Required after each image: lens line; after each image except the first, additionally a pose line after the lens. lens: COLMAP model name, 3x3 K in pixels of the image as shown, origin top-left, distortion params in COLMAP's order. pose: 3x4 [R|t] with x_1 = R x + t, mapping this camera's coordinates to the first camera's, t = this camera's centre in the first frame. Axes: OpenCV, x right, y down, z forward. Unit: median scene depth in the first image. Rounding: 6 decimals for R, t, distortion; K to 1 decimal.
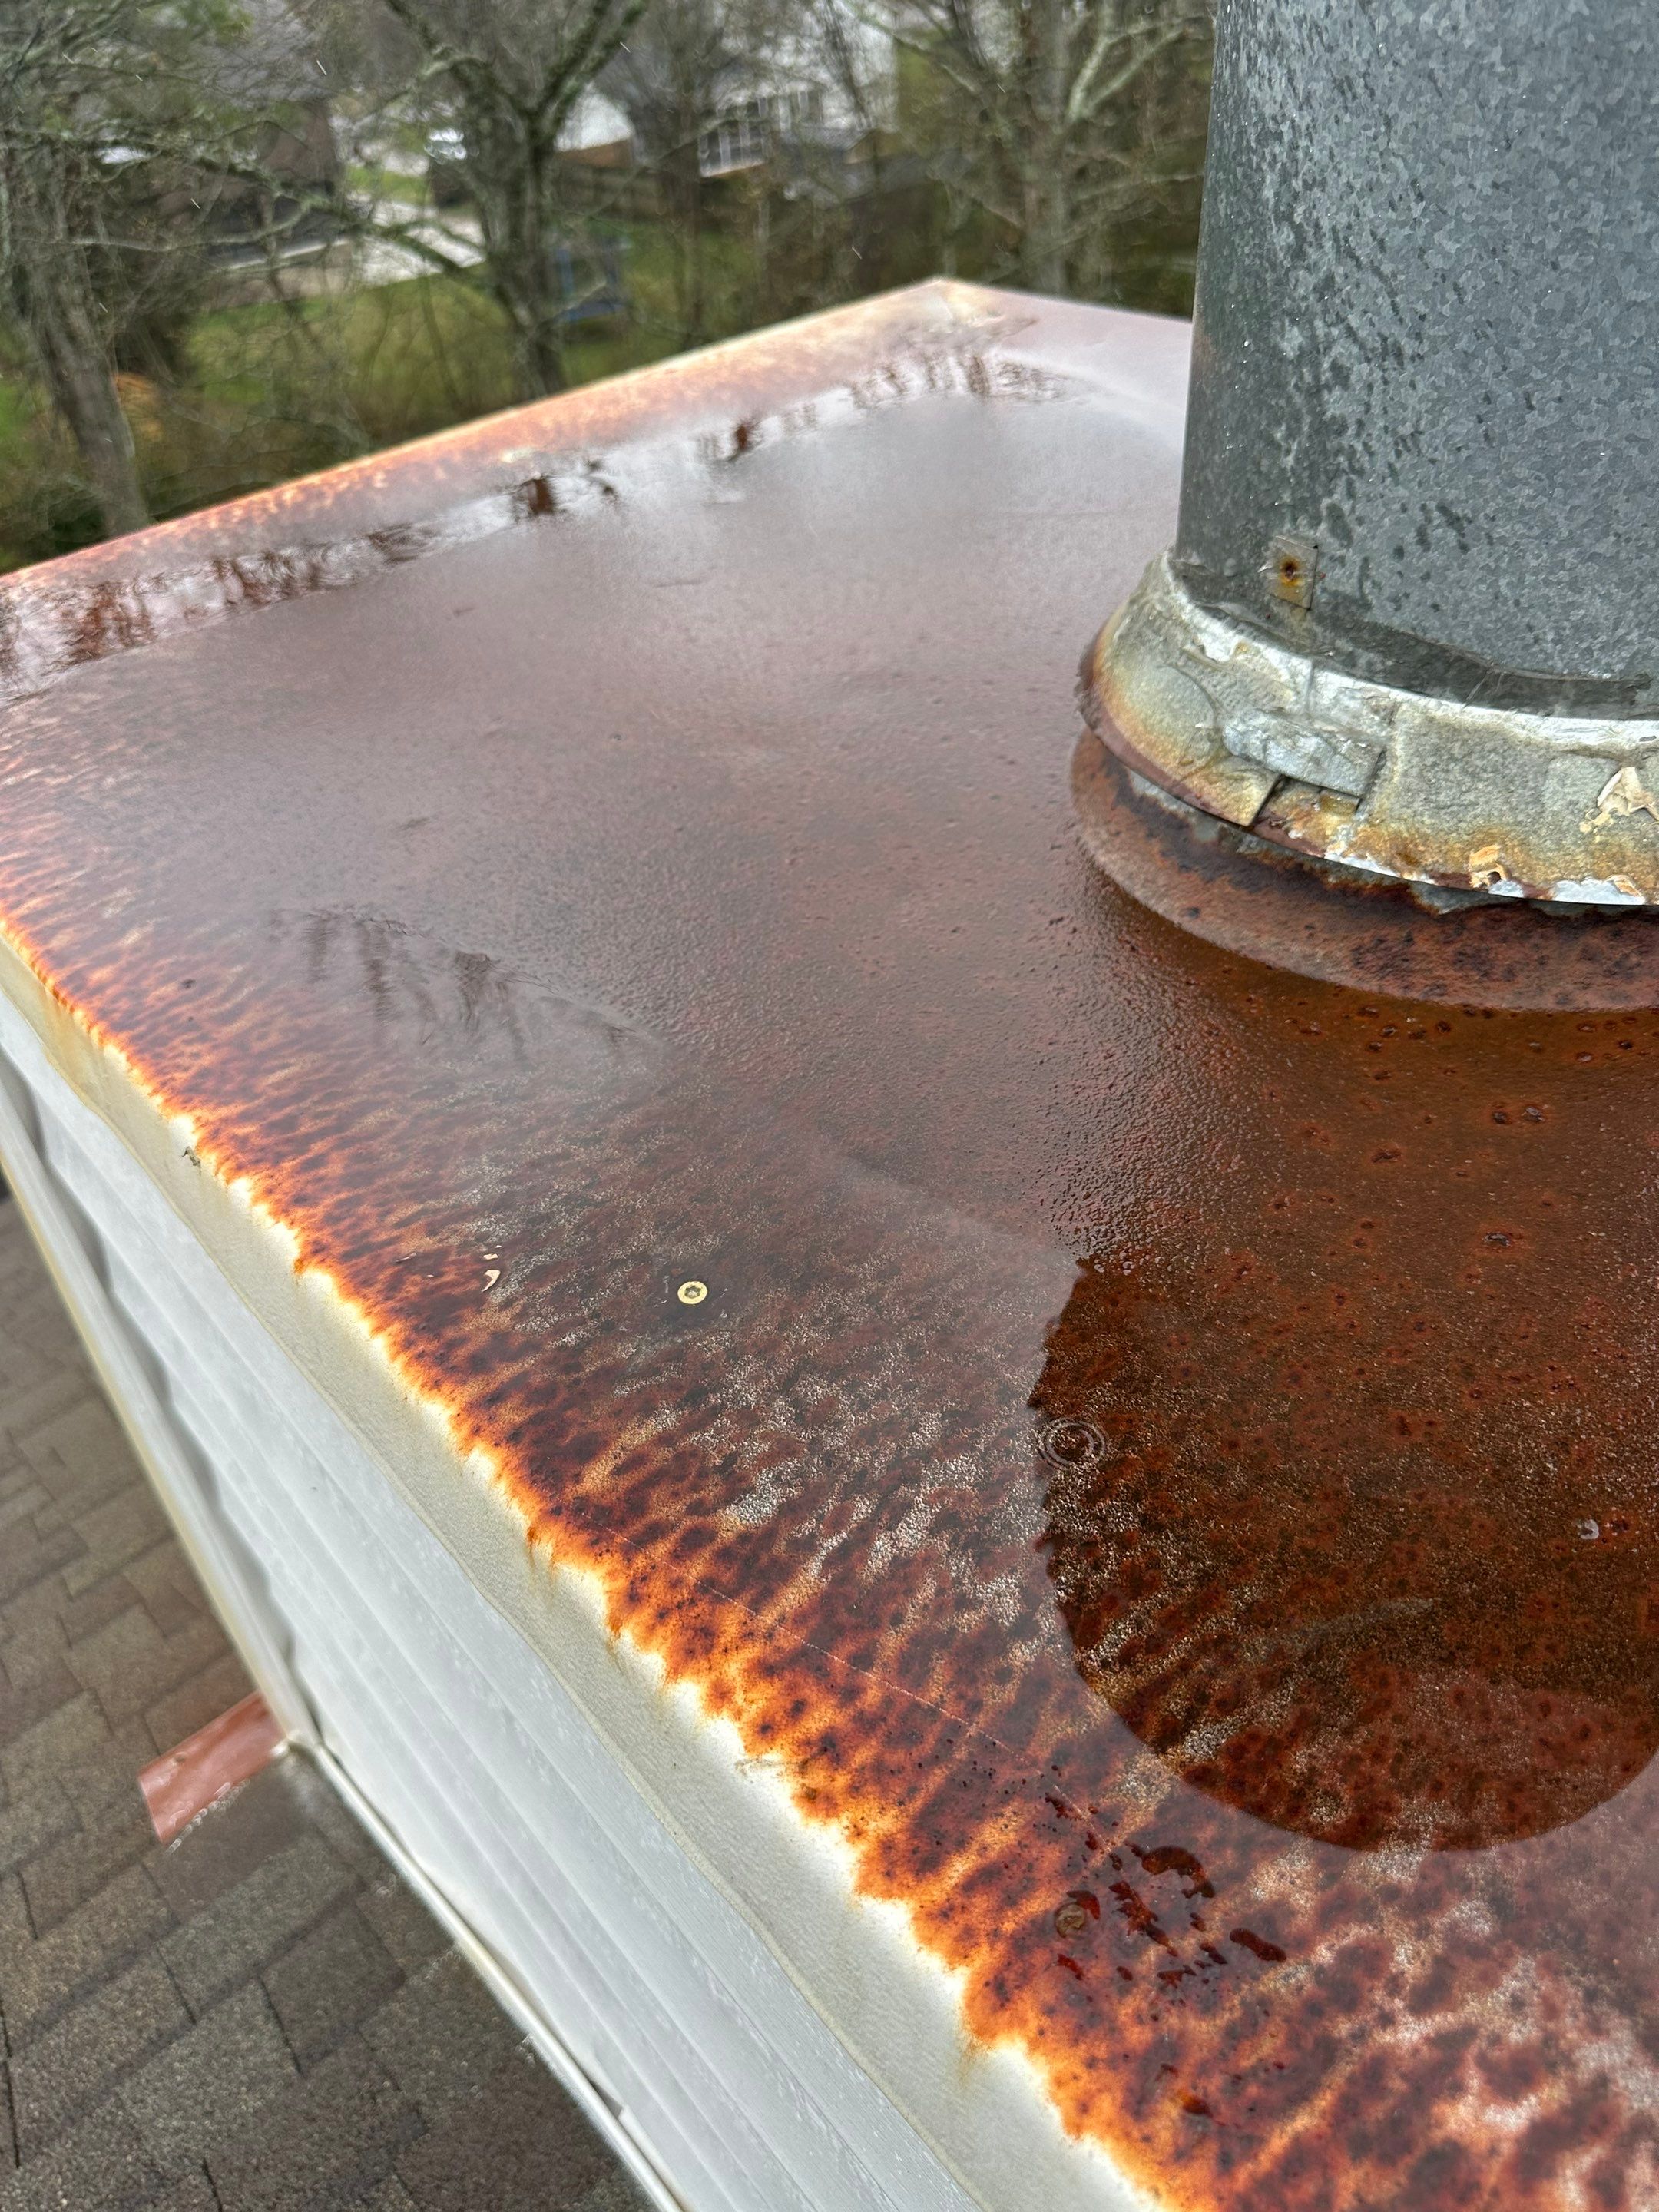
lens RADIAL K [[1612.3, 0, 829.5], [0, 1612.3, 1106.0], [0, 0, 1]] dist [0.001046, -0.016646]
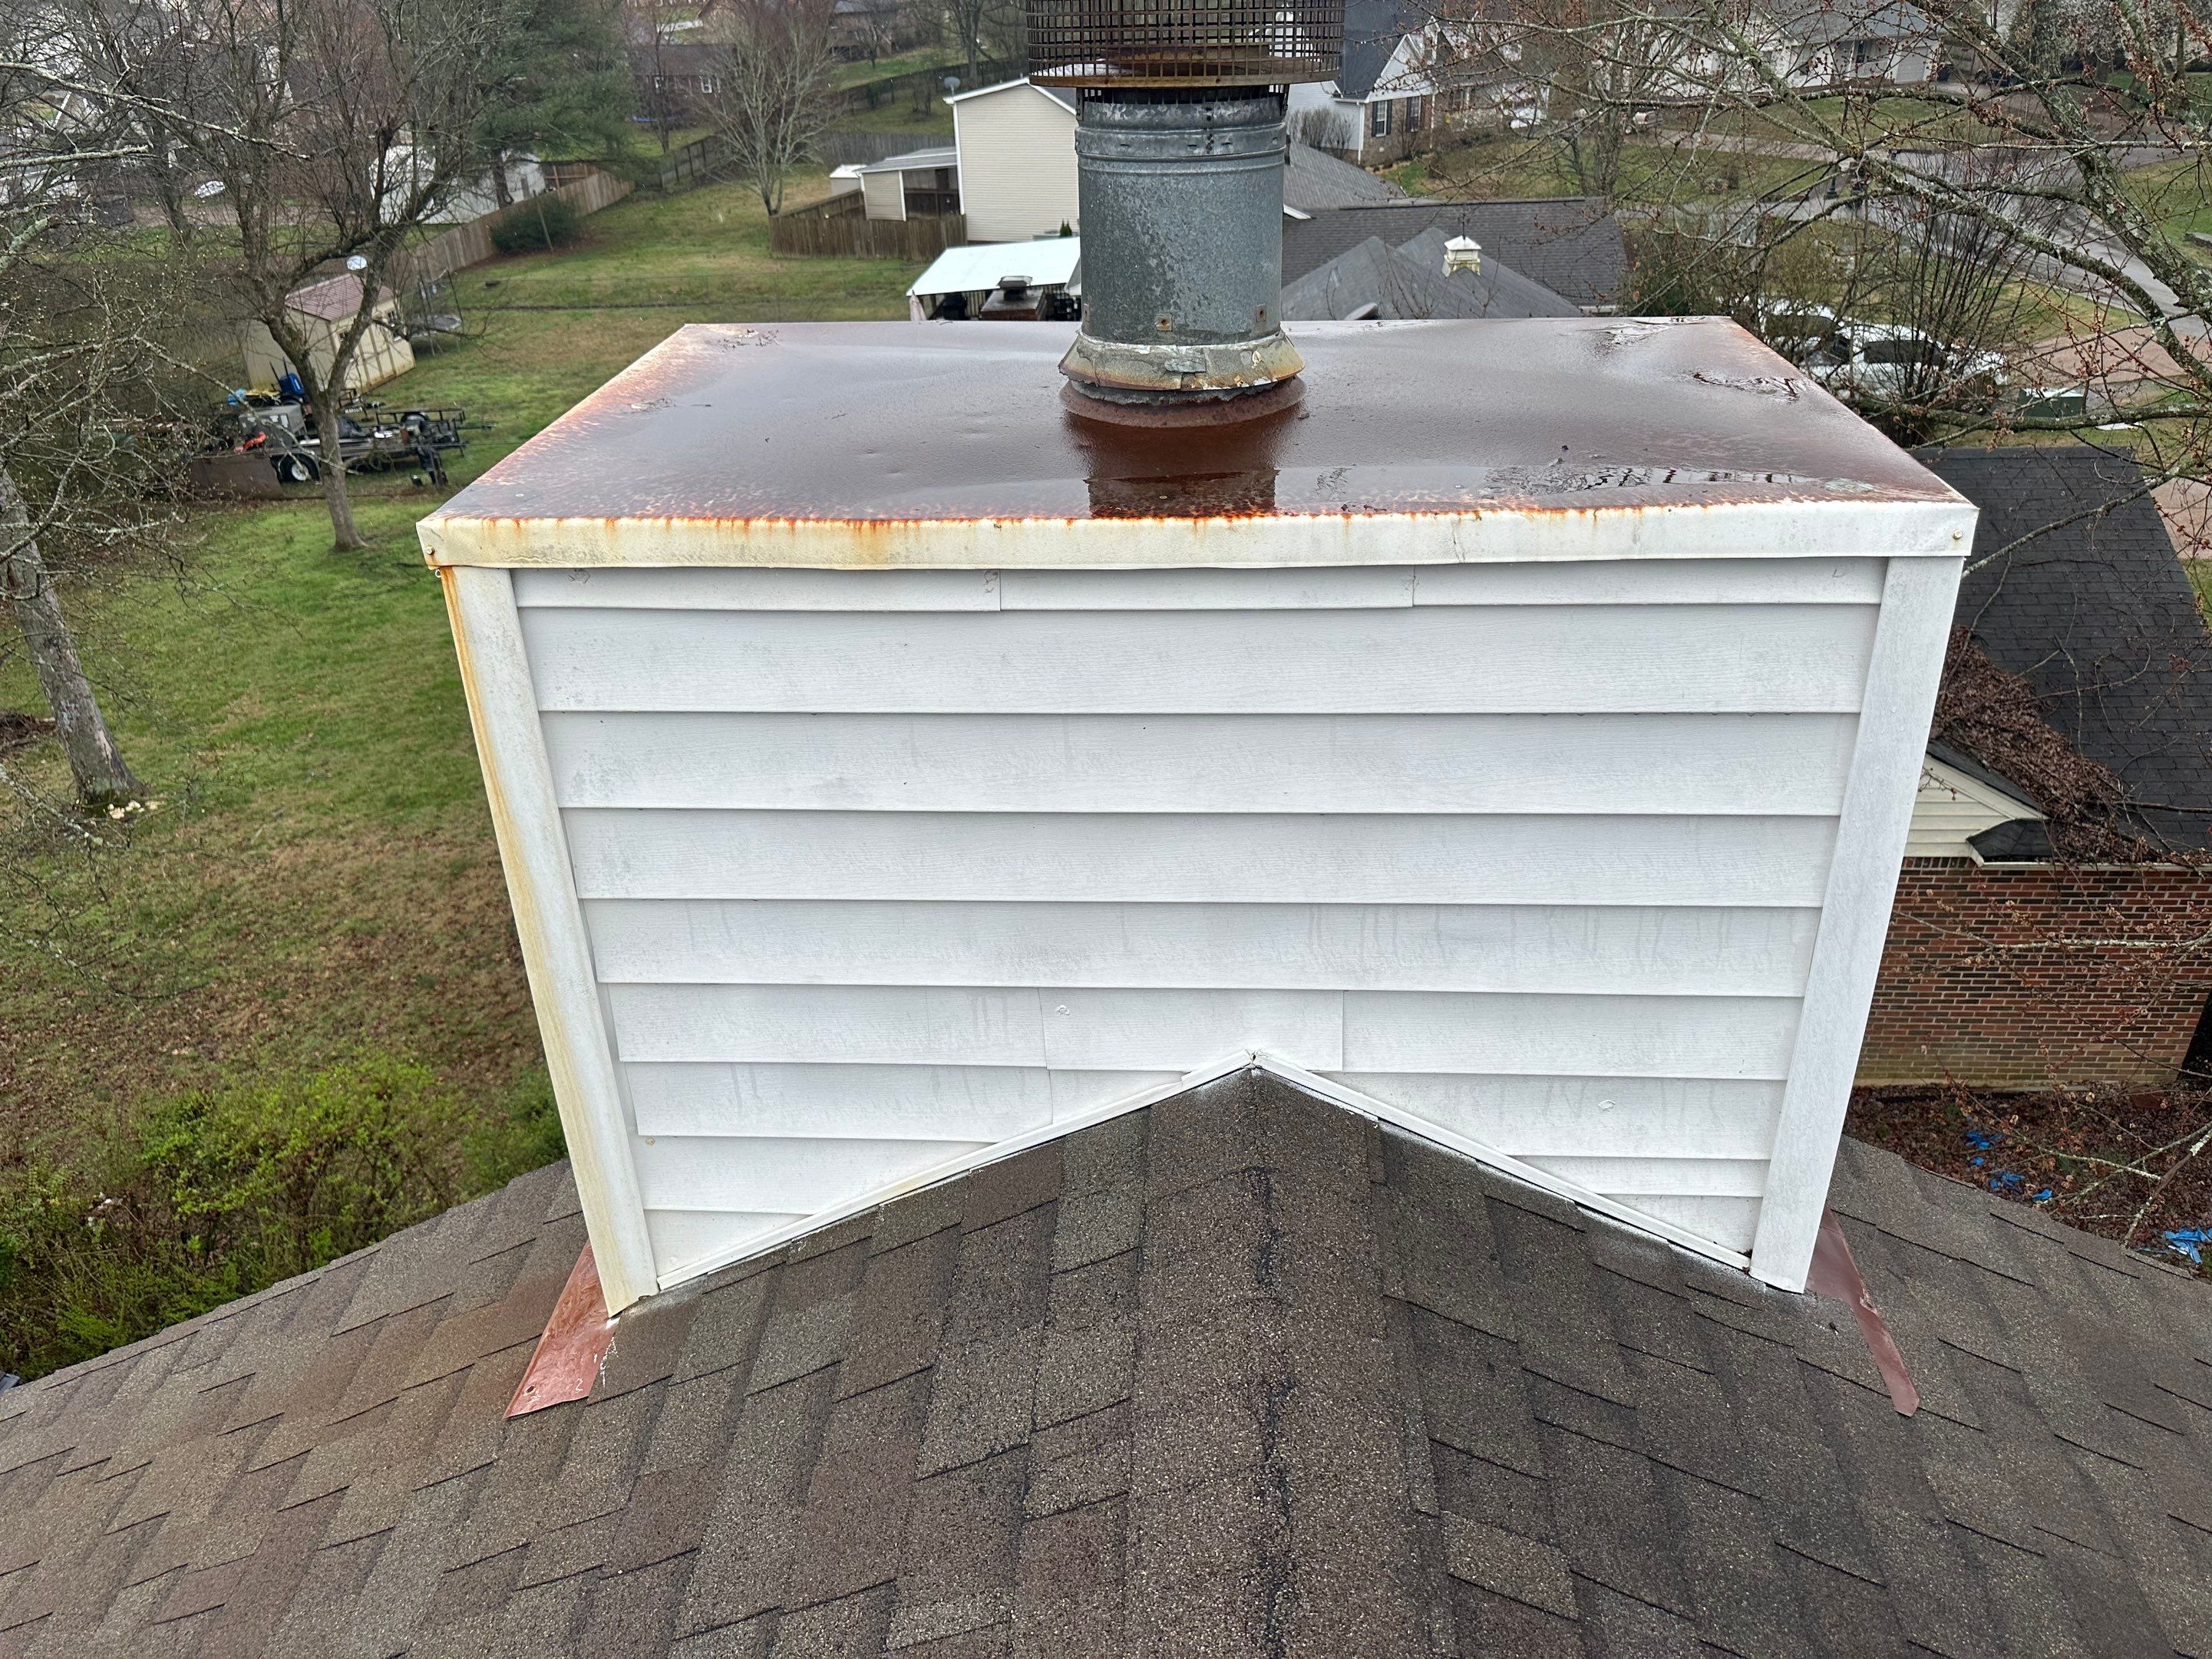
lens RADIAL K [[1545.8, 0, 1143.9], [0, 1545.8, 891.8], [0, 0, 1]] dist [0.062679, -0.125067]
pose [[0.688365, -0.330474, 0.645709, -2.622200], [0.433612, 0.901099, -0.001074, 0.881552], [-0.581493, 0.280726, 0.763583, -1.423118]]
